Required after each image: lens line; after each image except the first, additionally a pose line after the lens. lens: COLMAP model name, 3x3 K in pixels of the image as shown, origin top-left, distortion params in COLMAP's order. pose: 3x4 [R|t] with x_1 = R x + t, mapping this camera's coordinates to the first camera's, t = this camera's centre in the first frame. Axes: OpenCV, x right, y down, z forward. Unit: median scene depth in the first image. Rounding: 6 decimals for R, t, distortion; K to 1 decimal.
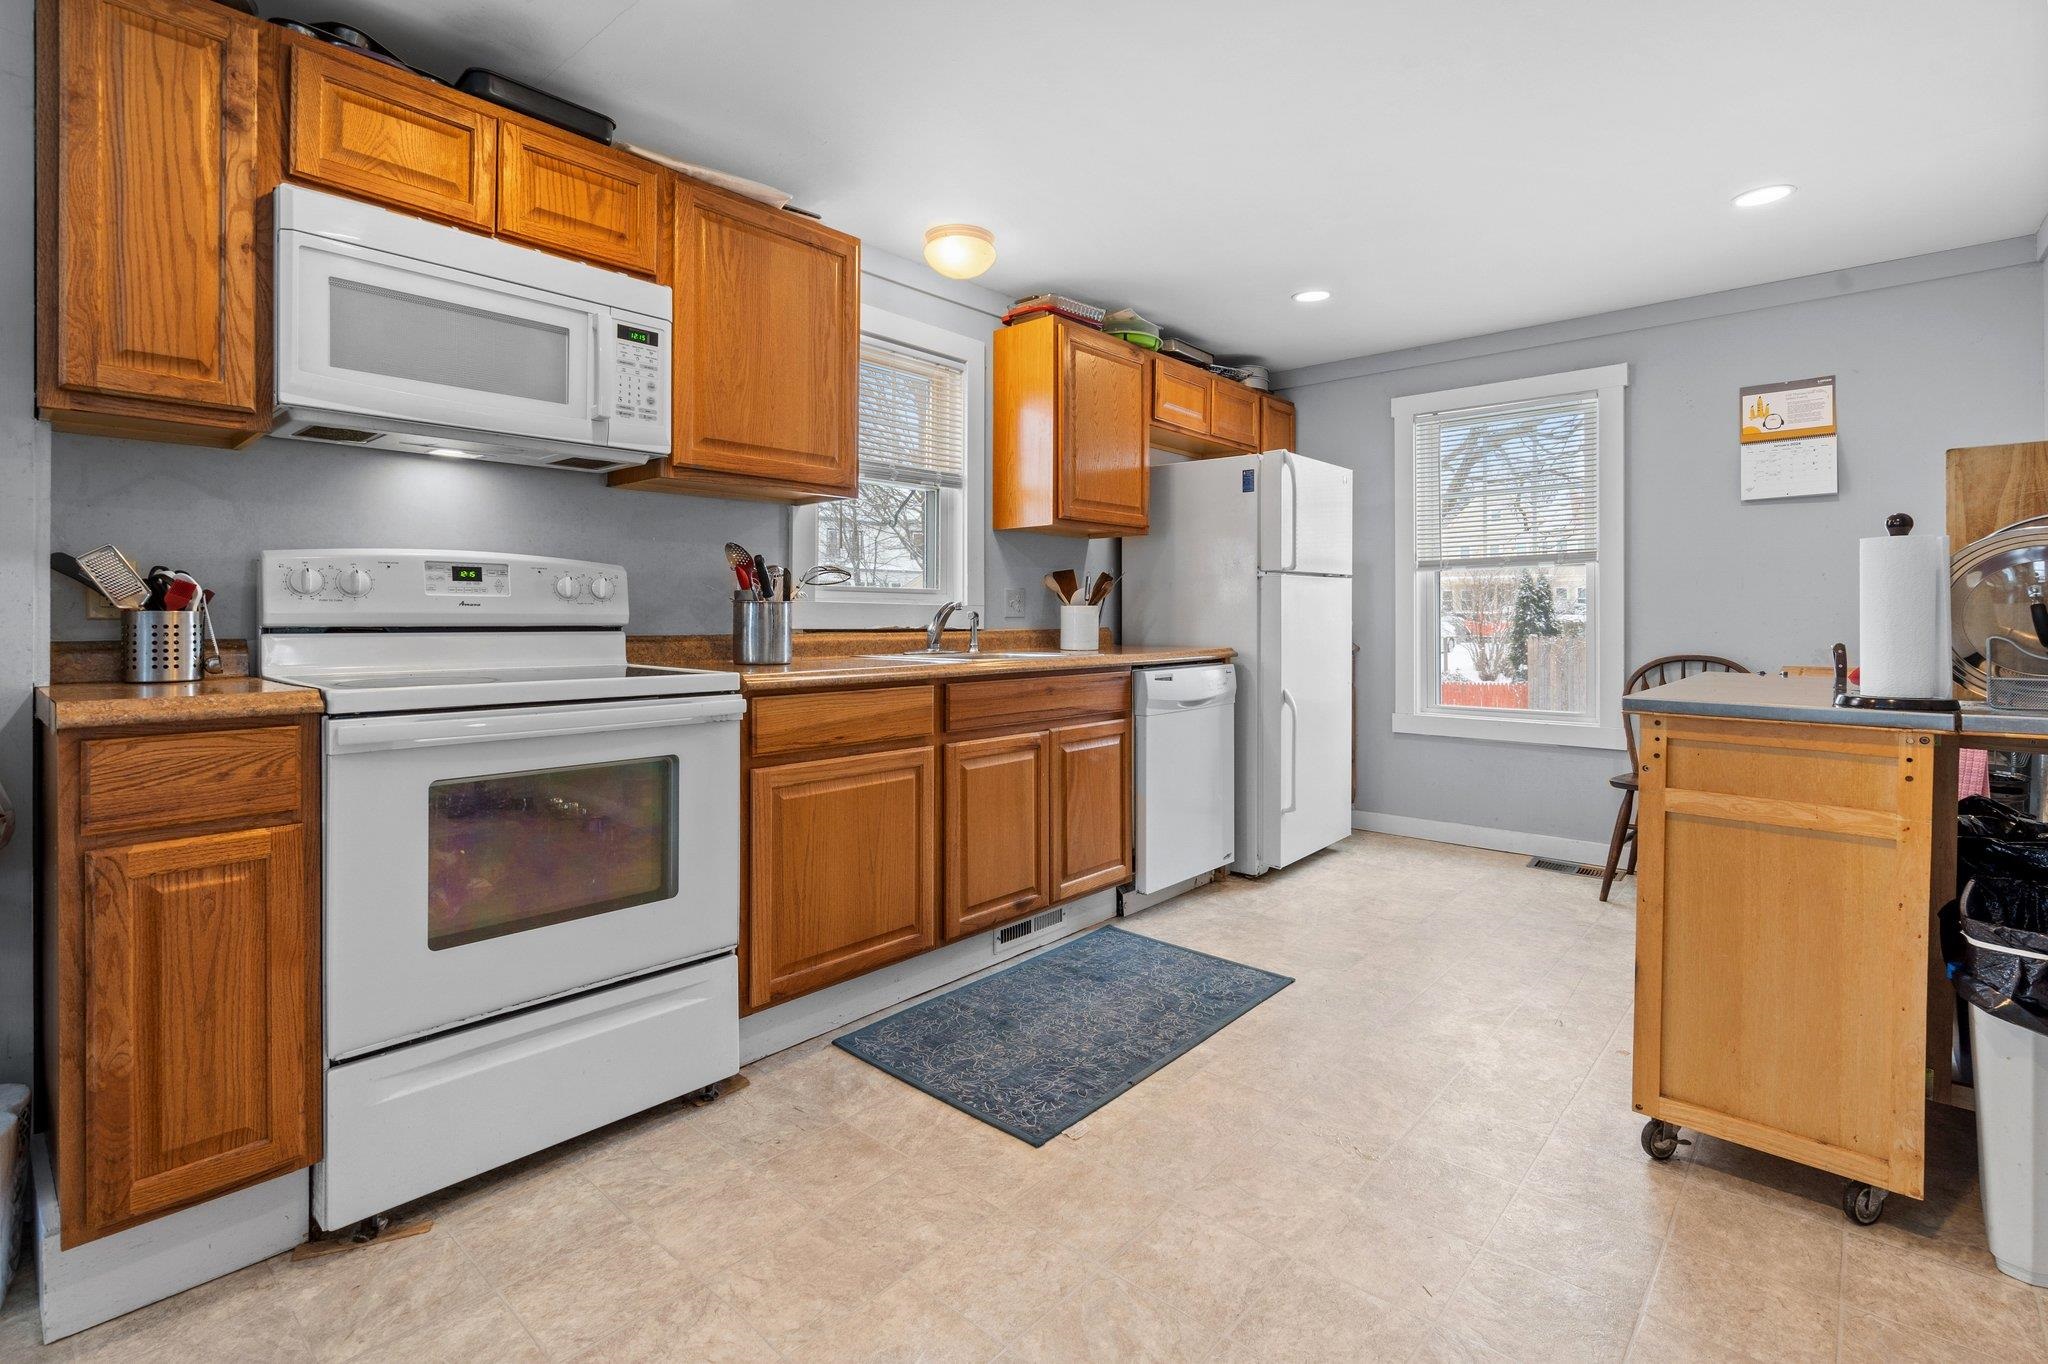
lens RADIAL K [[949.8, 0, 1036.5], [0, 949.8, 622.5], [0, 0, 1]] dist [-0.004332, 0.001378]
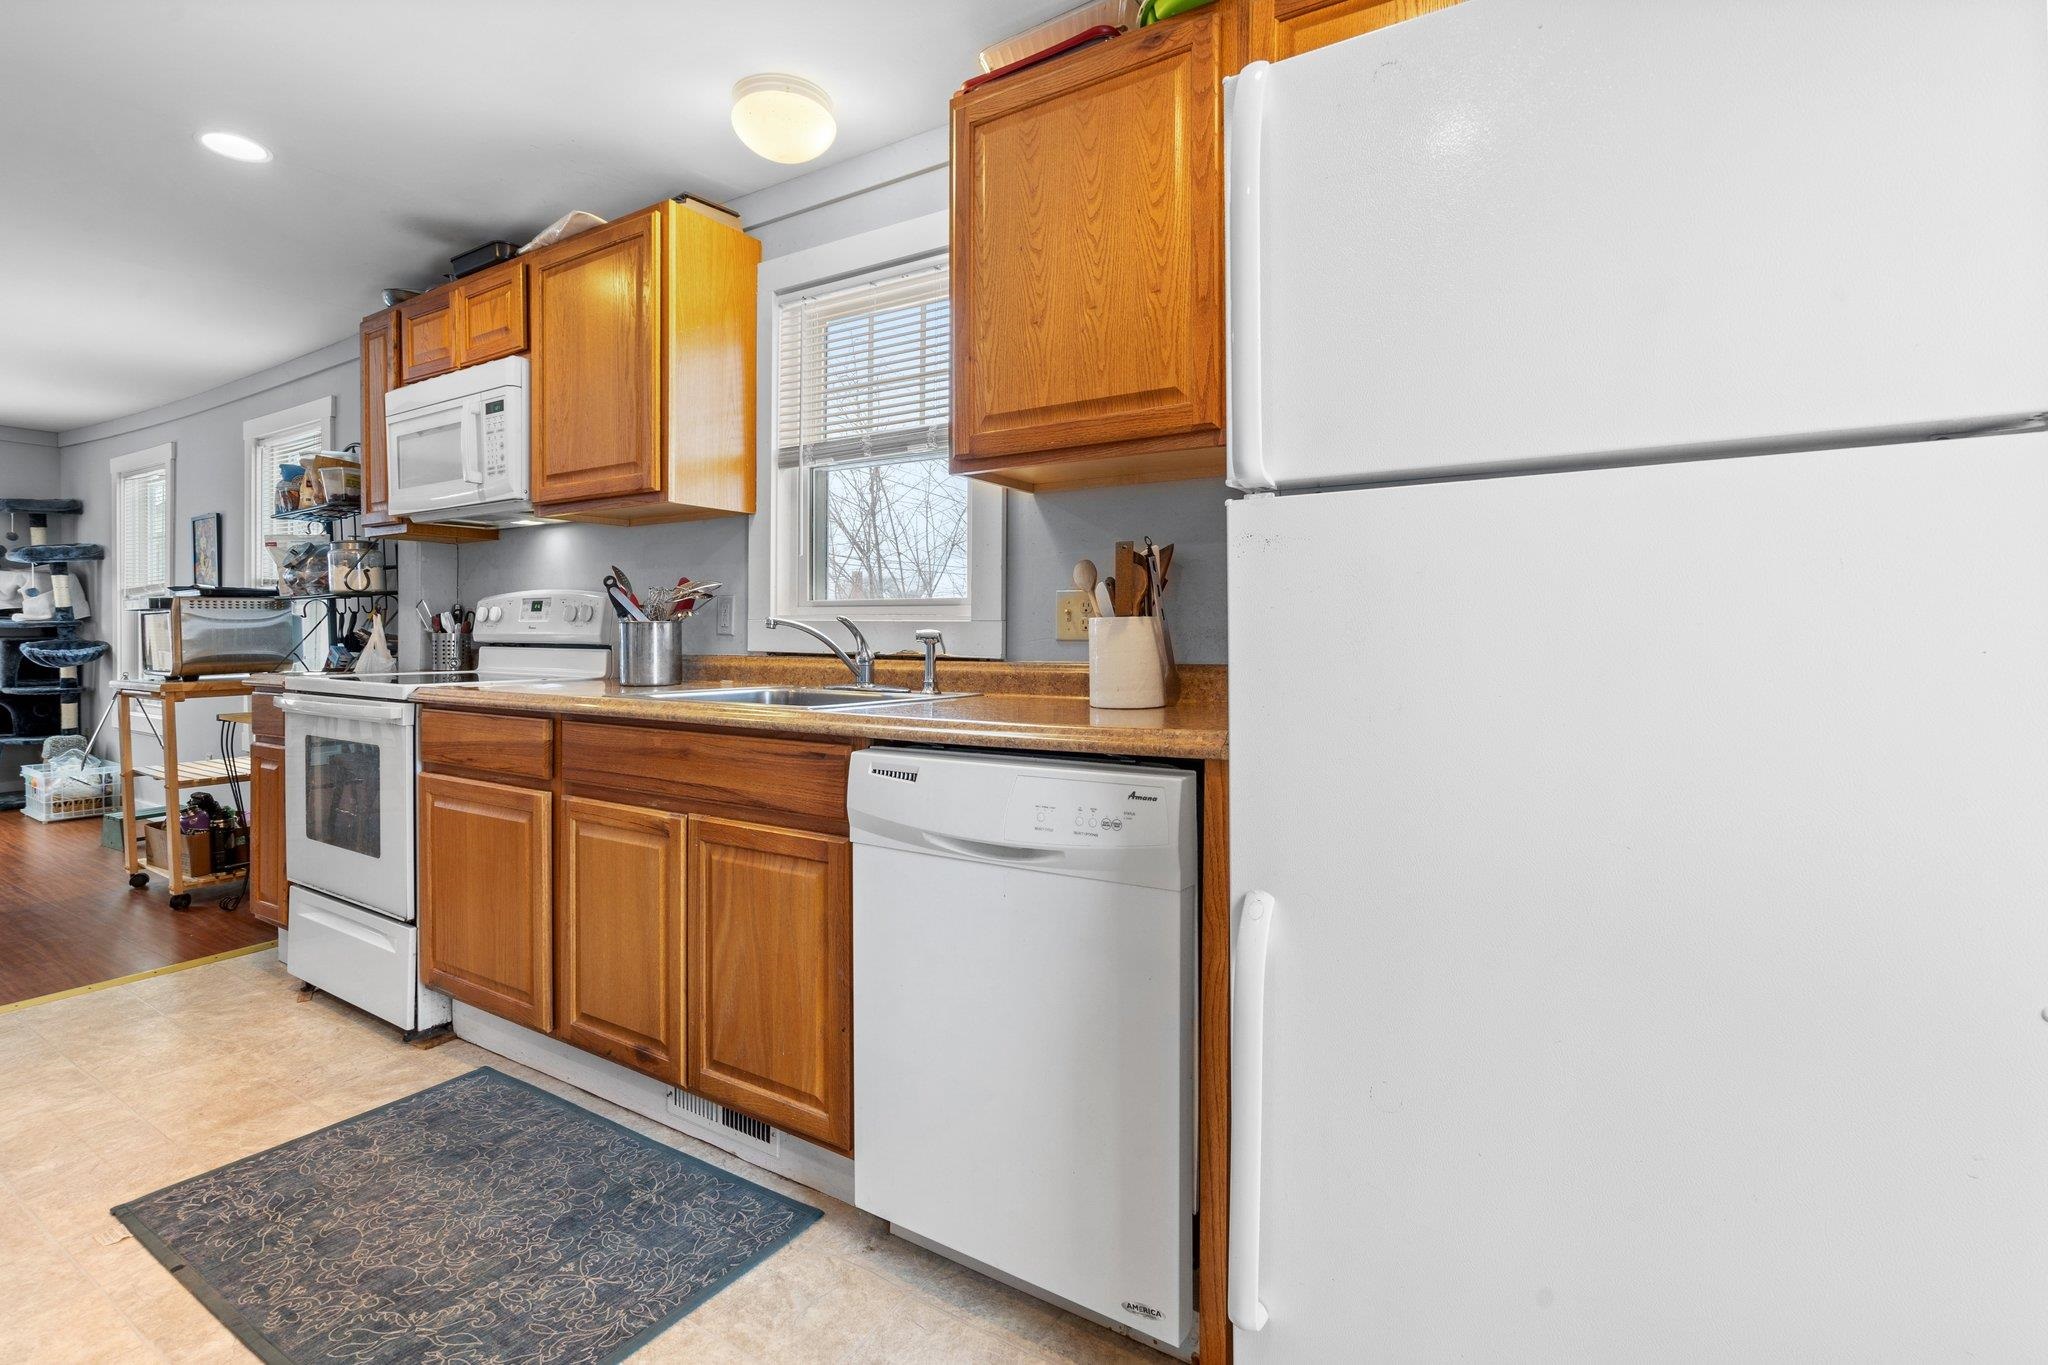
lens RADIAL K [[949.8, 0, 1034.5], [0, 949.8, 641.8], [0, 0, 1]] dist [-0.004332, 0.001378]
pose [[0.161258, 0.006670, -0.986890, 0.817155], [-0.010131, 0.999936, 0.005103, -0.011410], [0.986860, 0.009175, 0.161315, 1.347597]]
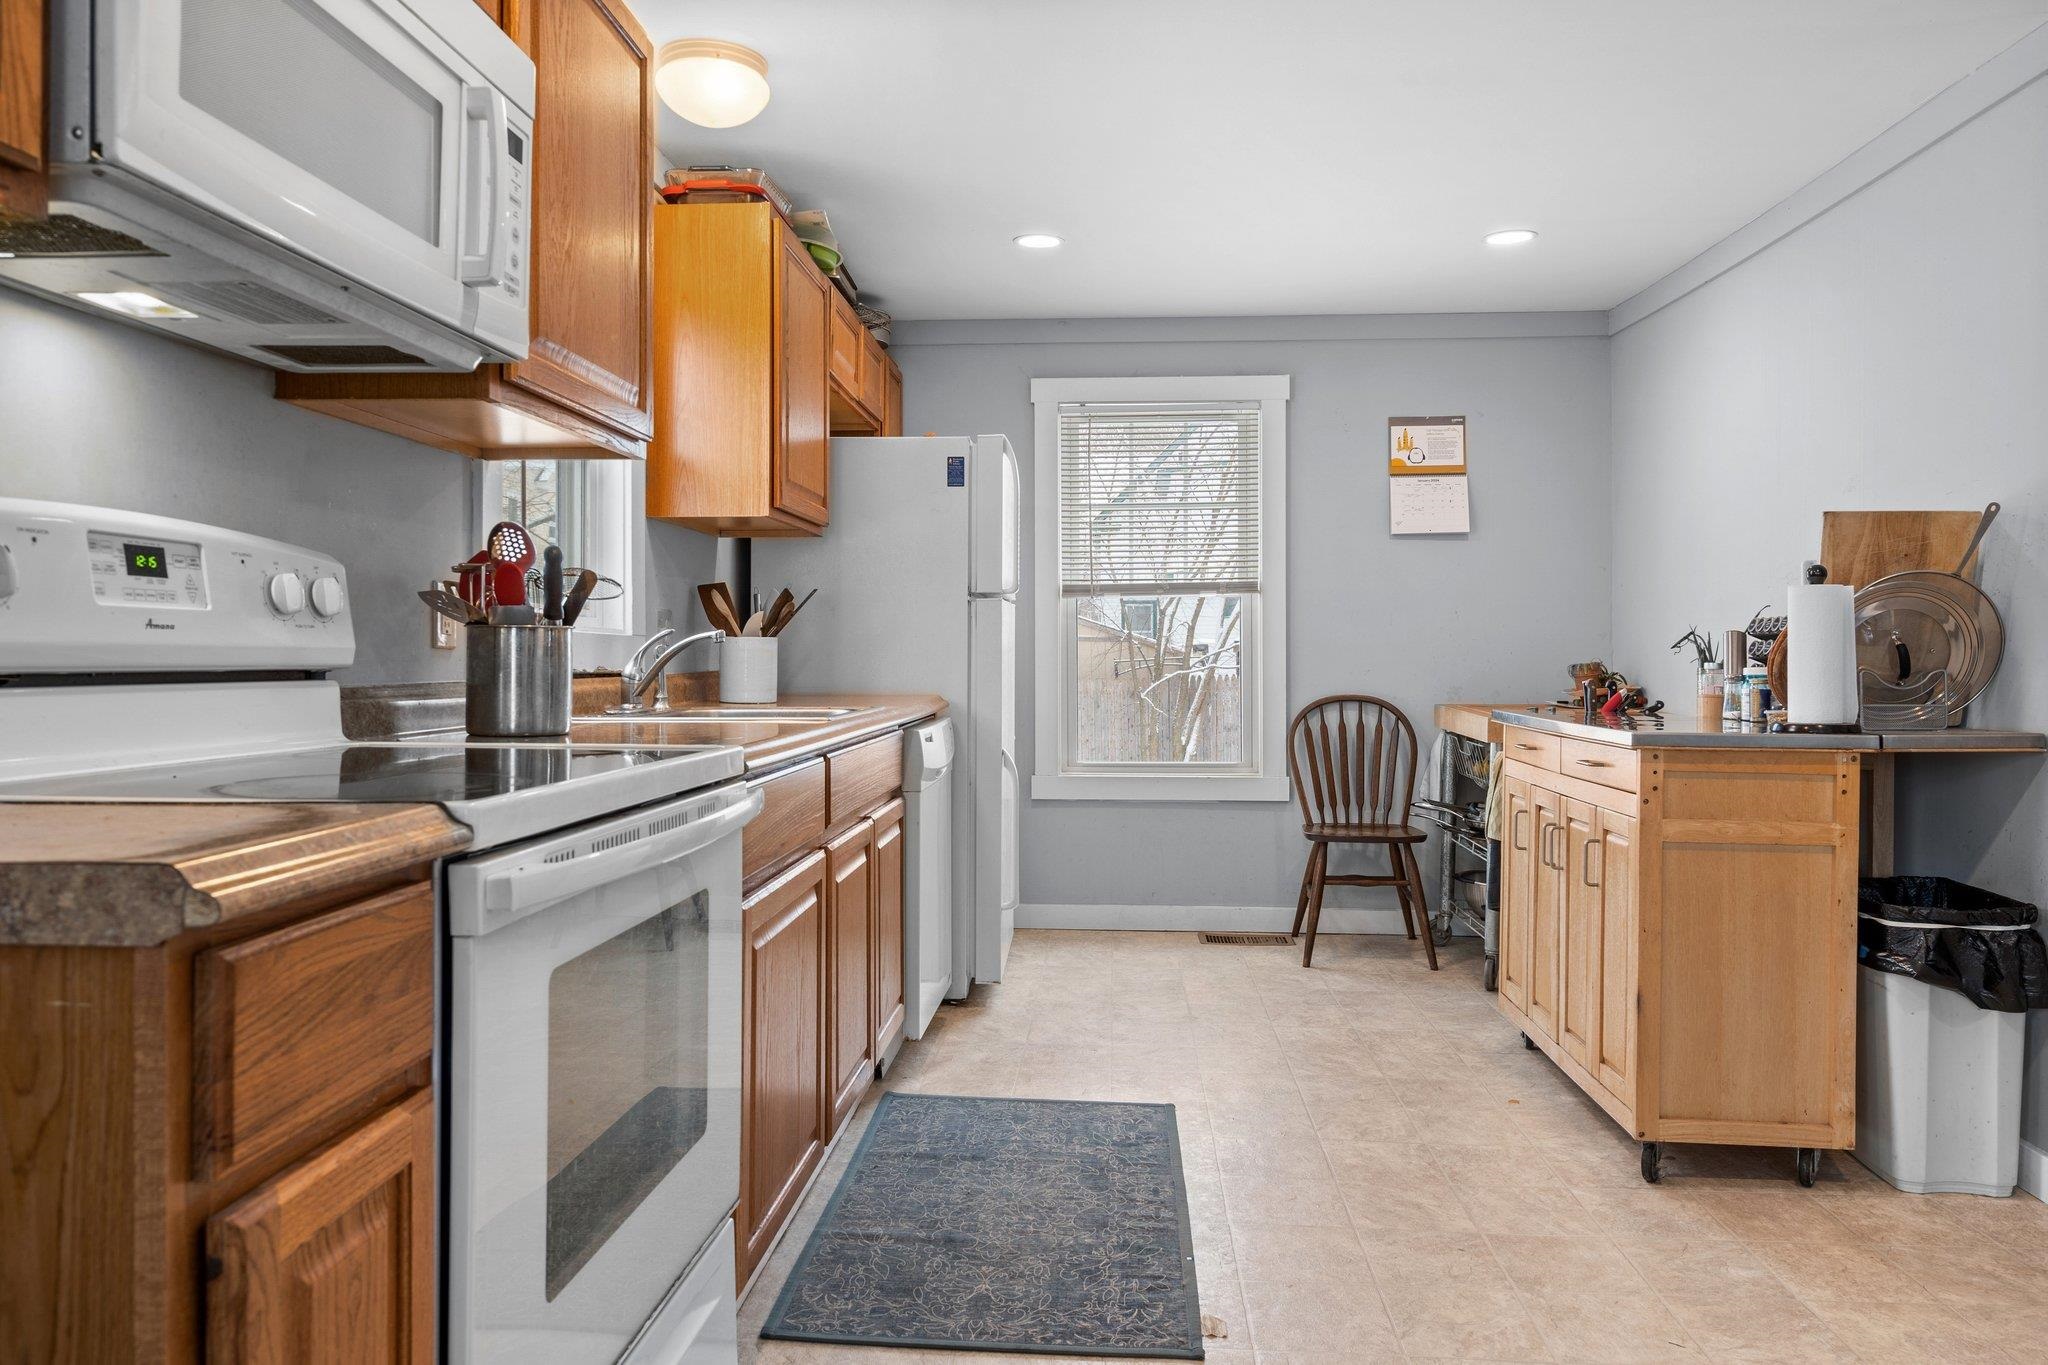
lens RADIAL K [[1369.6, 0, 1022.0], [0, 1369.6, 664.1], [0, 0, 1]] dist [0.008764, 0.002353]
pose [[0.795898, -0.003656, 0.605420, -0.598713], [0.003222, 0.999993, 0.001803, 0.000202], [-0.605423, 0.000516, 0.795904, 0.171980]]
